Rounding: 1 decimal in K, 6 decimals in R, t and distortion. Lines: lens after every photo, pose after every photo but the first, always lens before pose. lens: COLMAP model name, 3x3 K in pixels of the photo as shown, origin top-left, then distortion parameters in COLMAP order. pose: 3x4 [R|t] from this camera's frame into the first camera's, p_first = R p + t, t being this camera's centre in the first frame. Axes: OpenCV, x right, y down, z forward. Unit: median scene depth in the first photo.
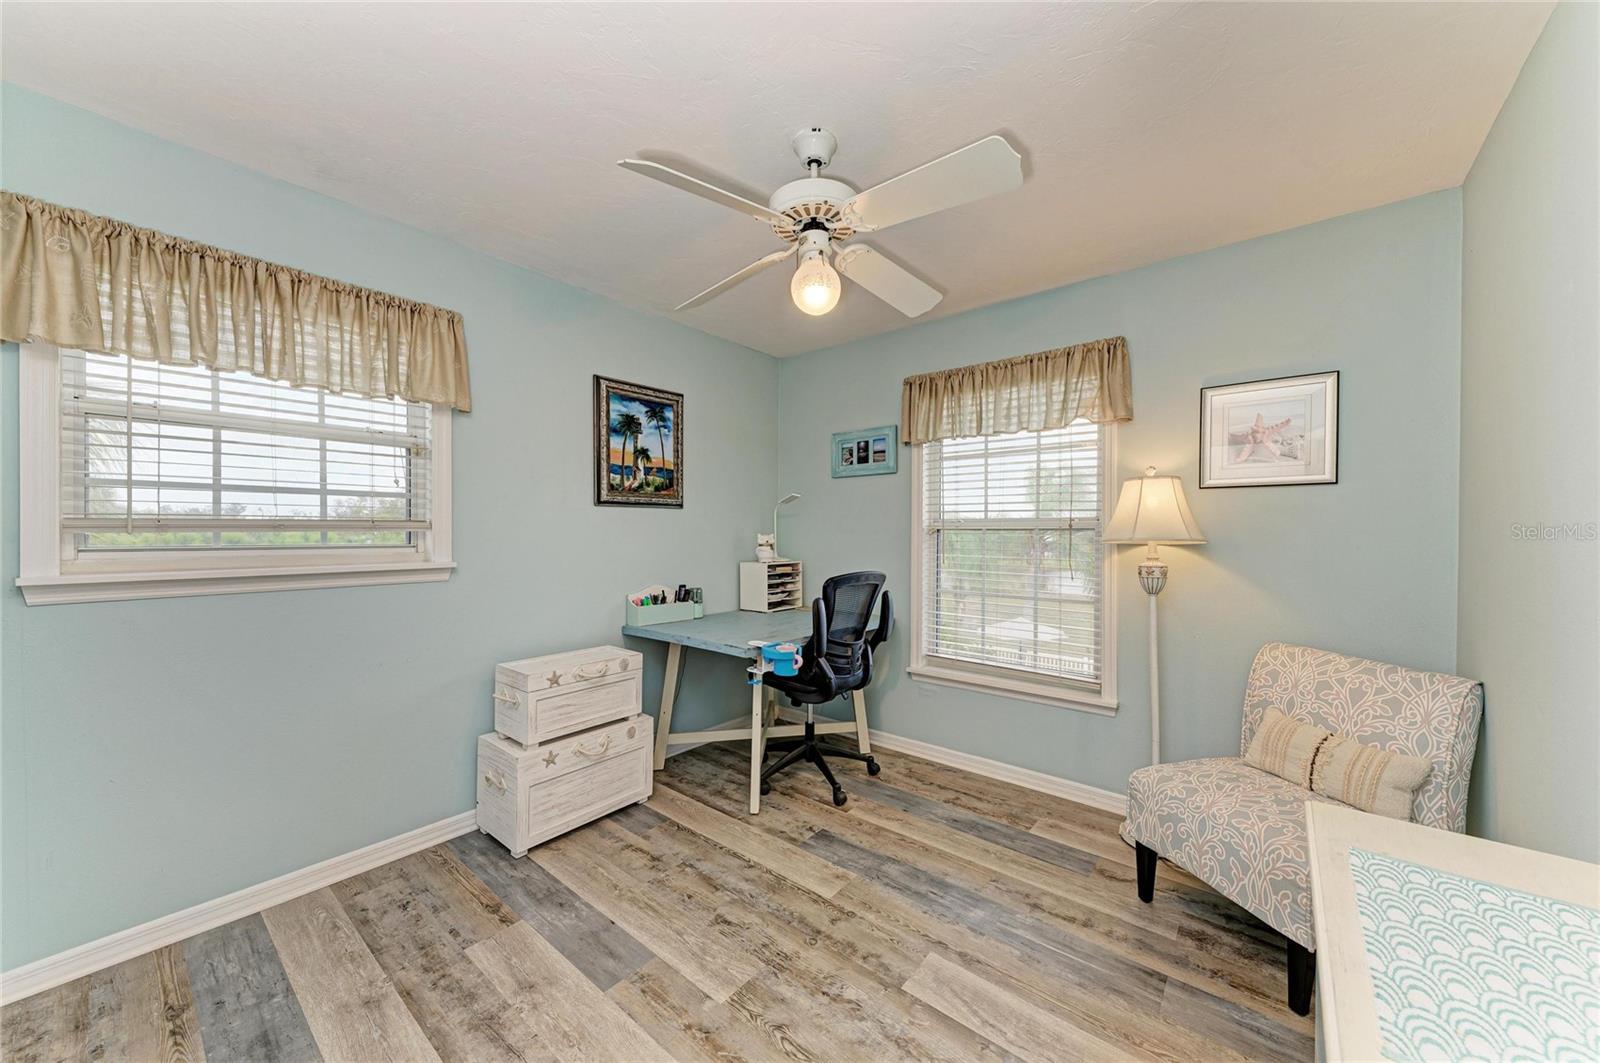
lens RADIAL K [[567.9, 0, 800.0], [0, 567.9, 531.5], [0, 0, 1]] dist [0.013427, -0.000291]
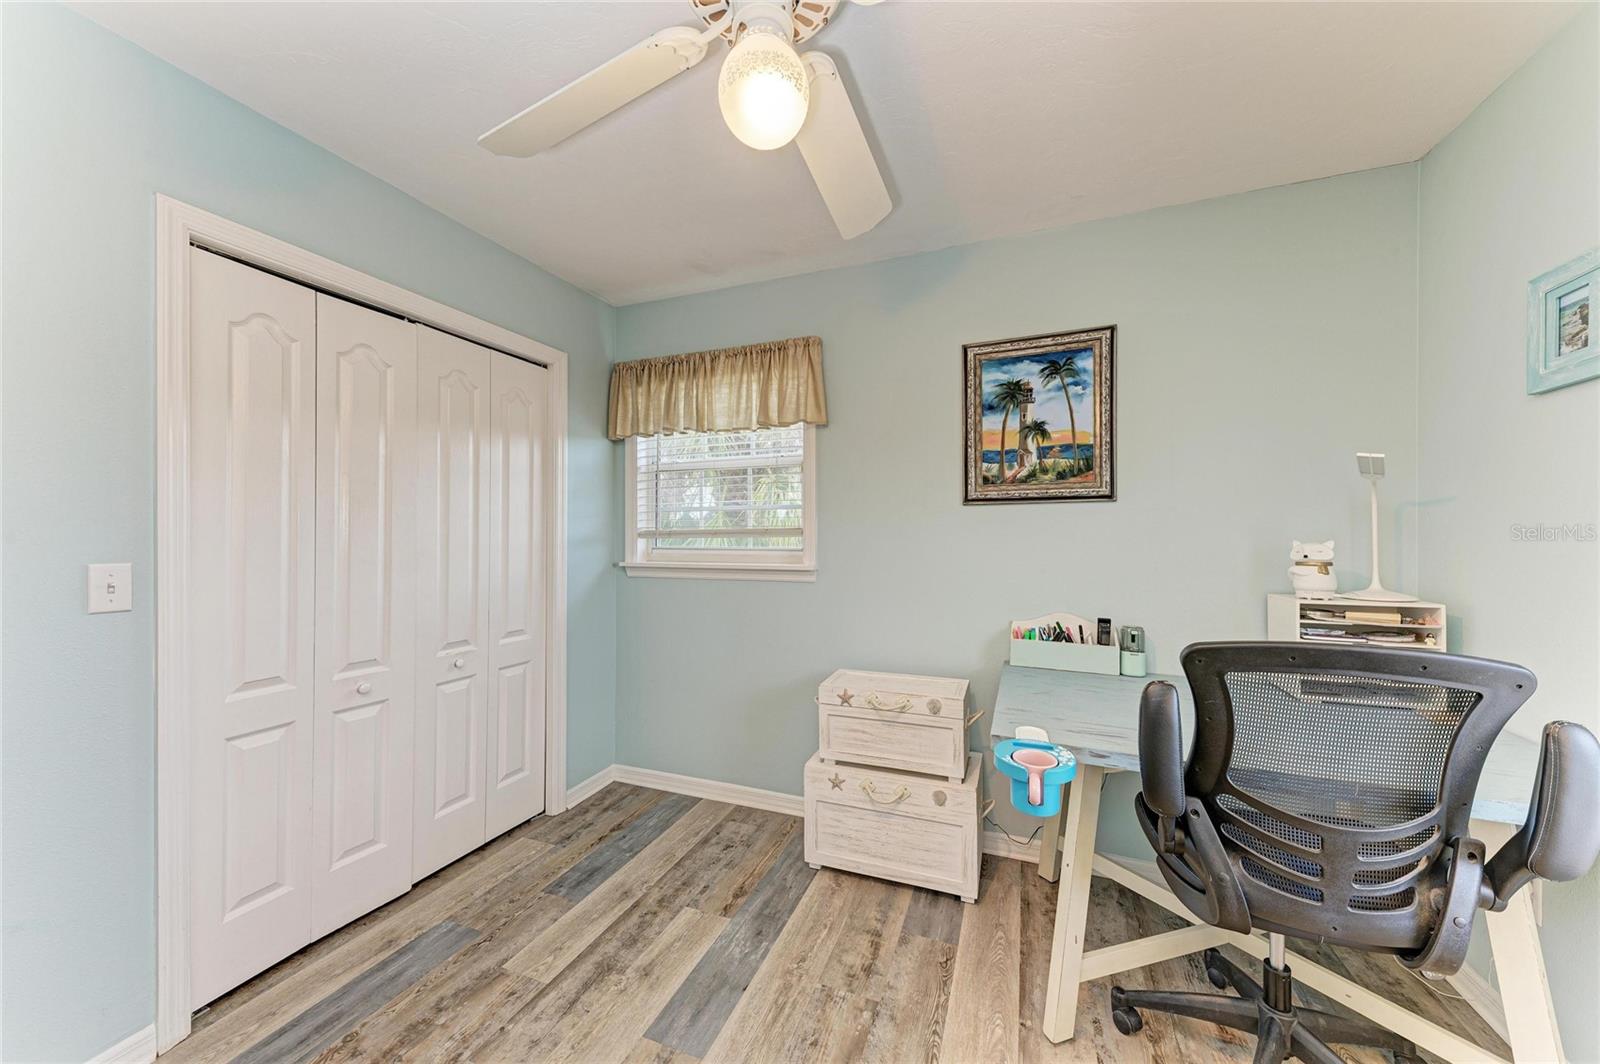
lens RADIAL K [[567.9, 0, 800.0], [0, 567.9, 532.0], [0, 0, 1]] dist [0.013427, -0.000291]
pose [[0.316677, -0.007804, -0.948501, 0.329529], [0.003339, 0.999969, -0.007113, -0.001739], [0.948528, -0.000915, 0.316693, 0.502045]]
